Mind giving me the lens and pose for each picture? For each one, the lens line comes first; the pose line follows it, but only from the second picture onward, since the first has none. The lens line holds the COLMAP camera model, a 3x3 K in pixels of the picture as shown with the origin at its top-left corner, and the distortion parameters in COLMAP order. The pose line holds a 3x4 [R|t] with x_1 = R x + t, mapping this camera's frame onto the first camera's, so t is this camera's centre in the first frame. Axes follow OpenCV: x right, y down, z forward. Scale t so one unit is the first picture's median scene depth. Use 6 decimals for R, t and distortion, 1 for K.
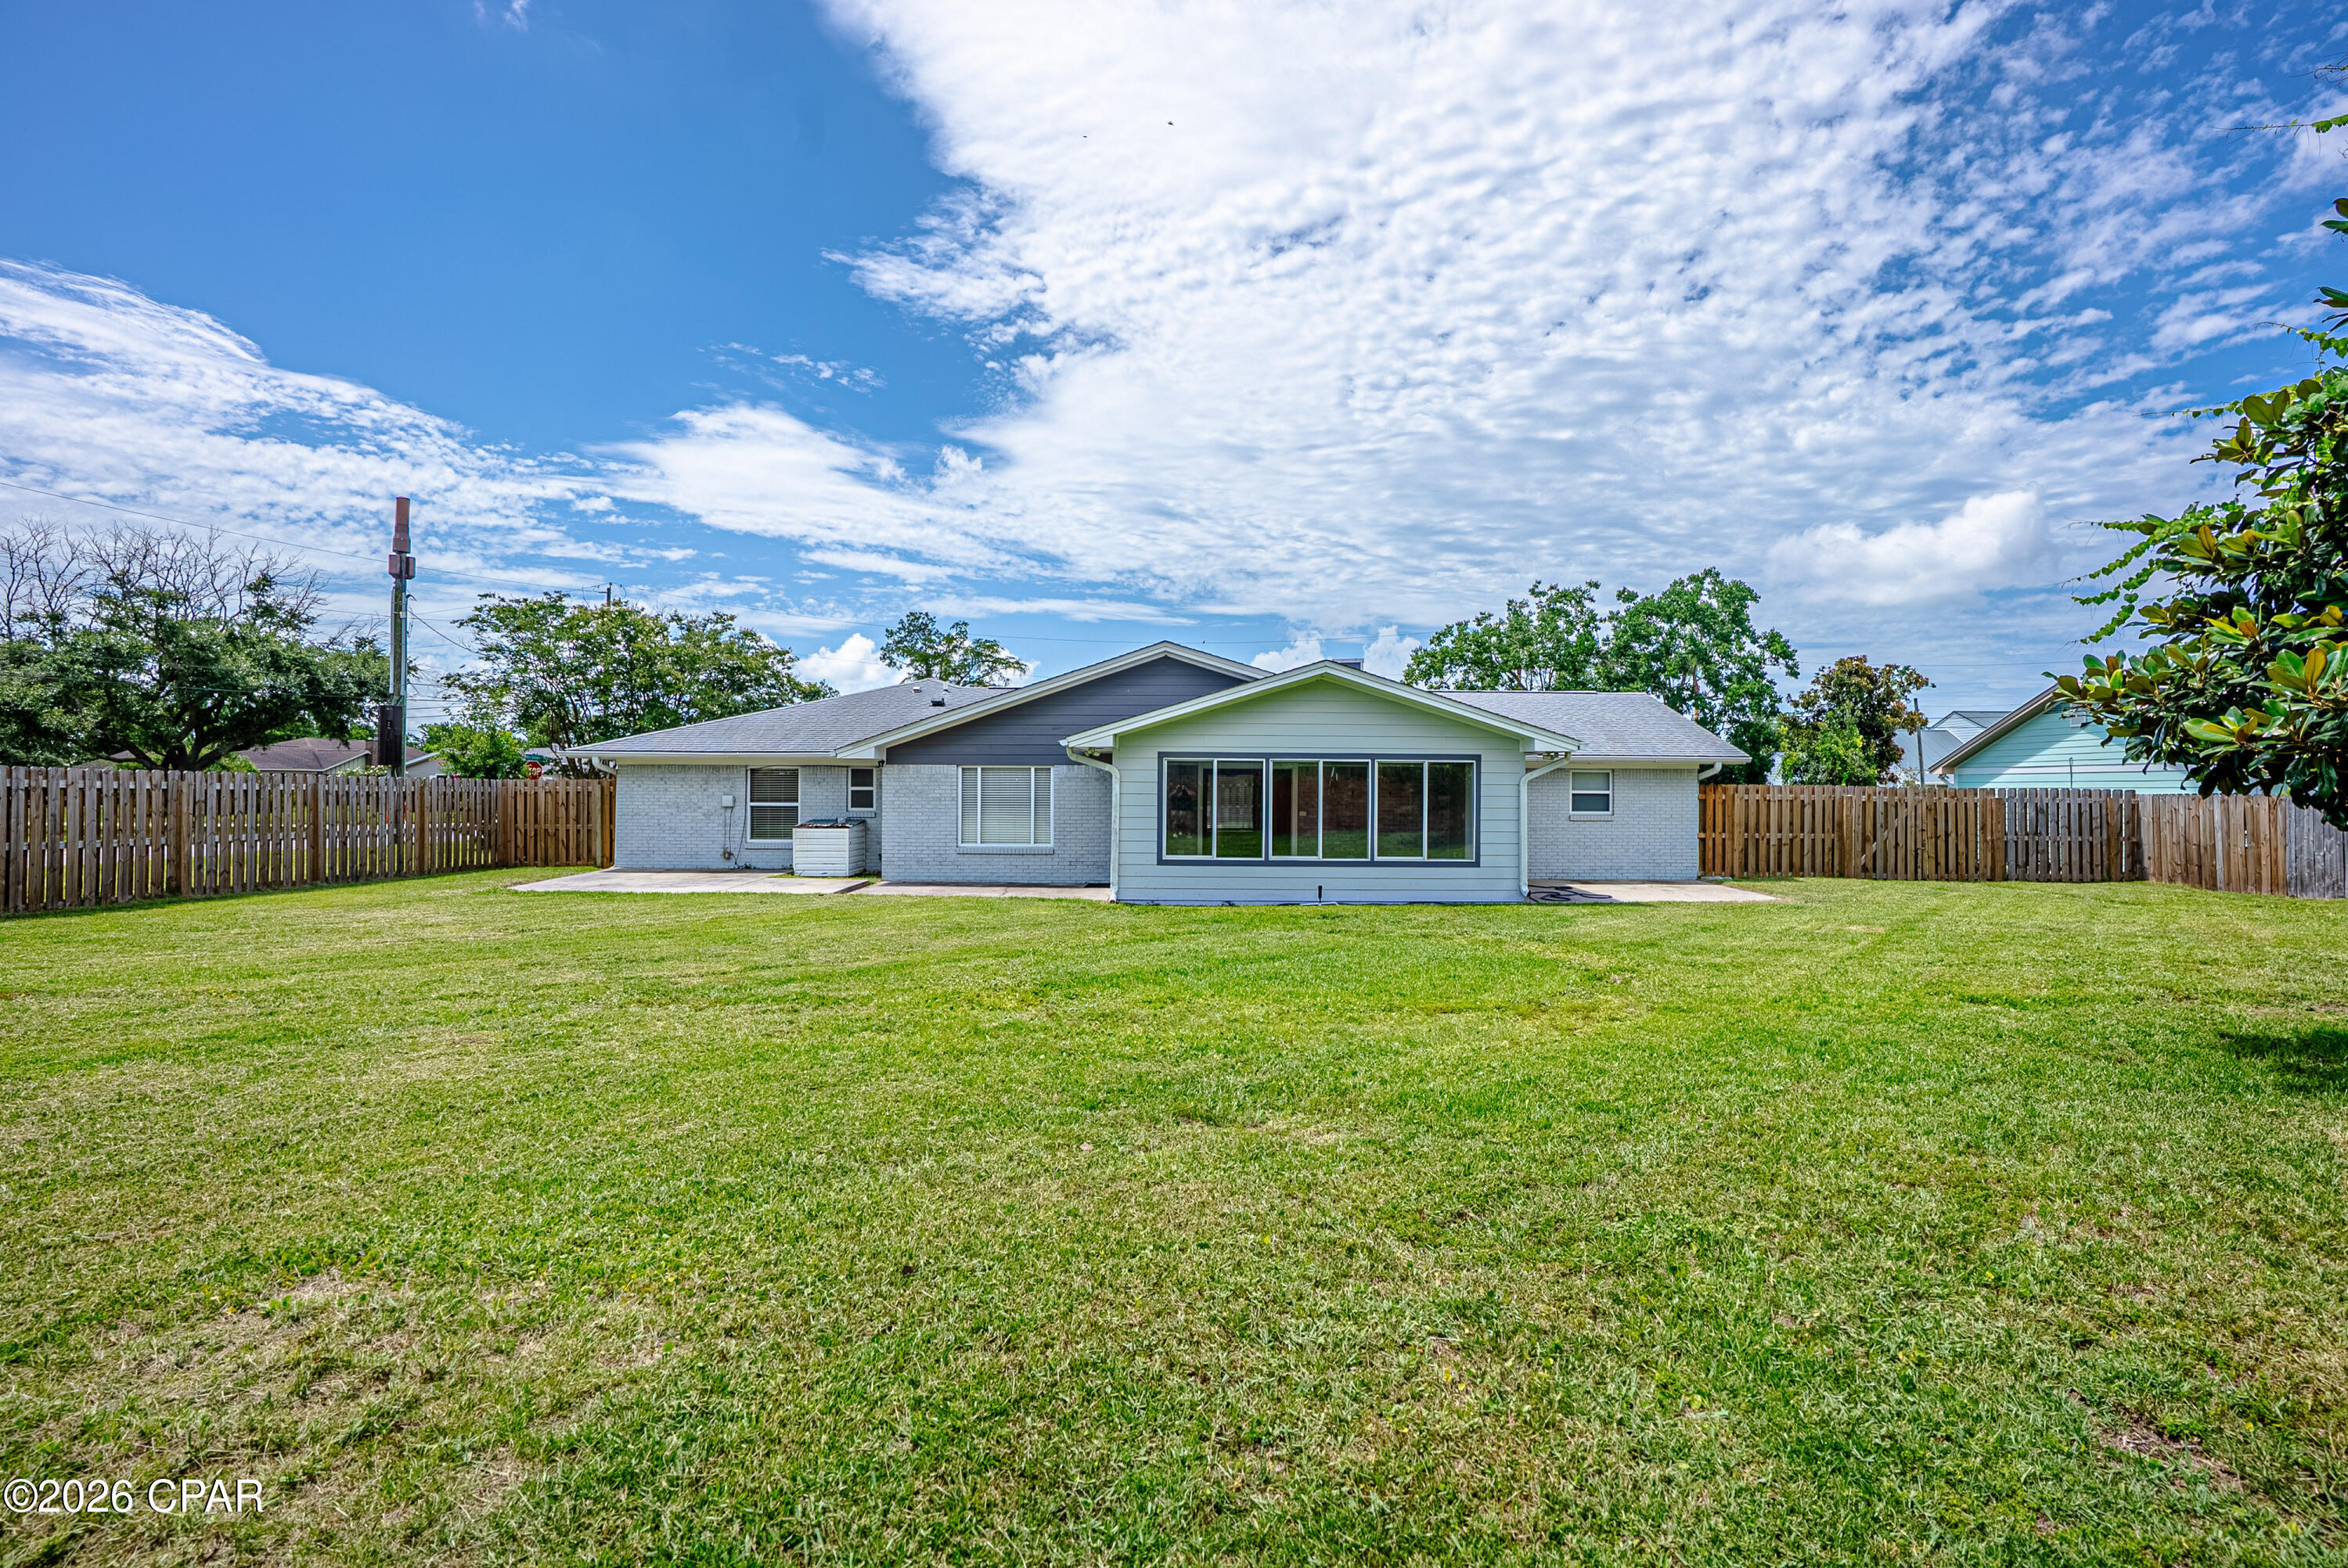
lens RADIAL K [[1113.1, 0, 1175.8], [0, 1113.1, 779.1], [0, 0, 1]] dist [-0.067046, 0.025858]
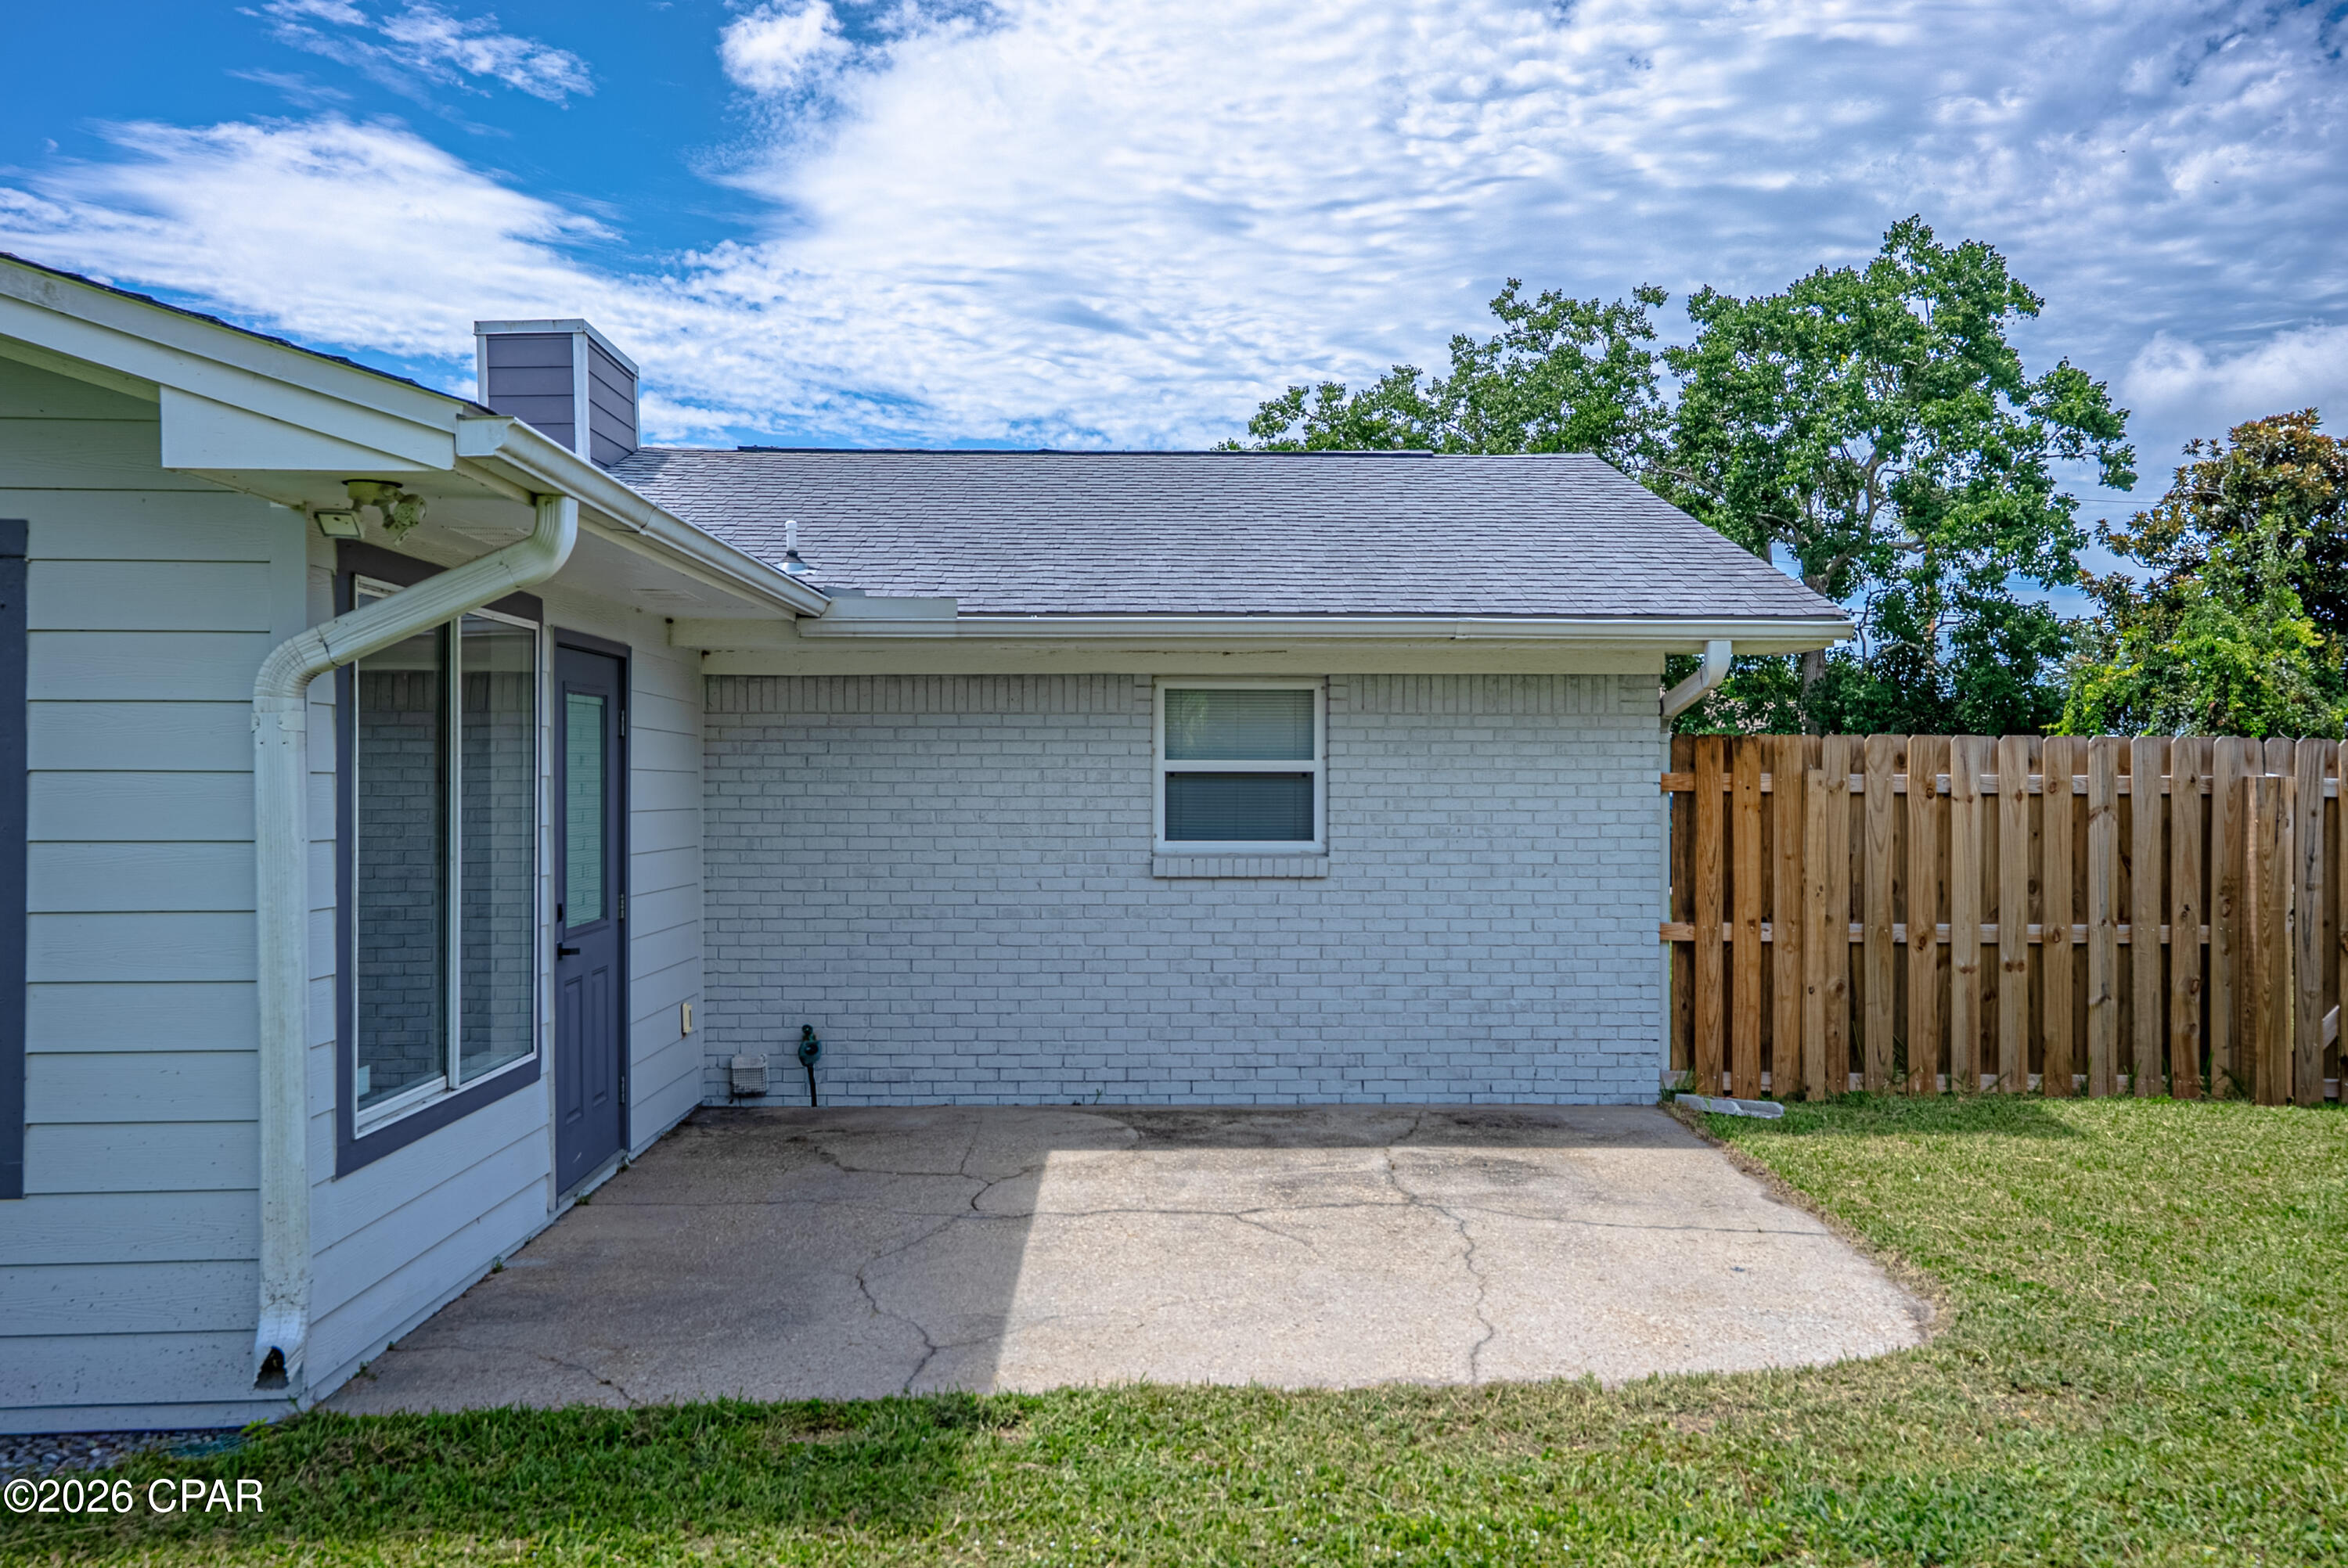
lens RADIAL K [[1846.6, 0, 1178.2], [0, 1846.6, 770.3], [0, 0, 1]] dist [0.023102, -0.011073]
pose [[0.999738, -0.004456, 0.022470, 0.207194], [0.004500, 0.999988, -0.001924, 0.008121], [-0.022462, 0.002025, 0.999746, 0.334215]]
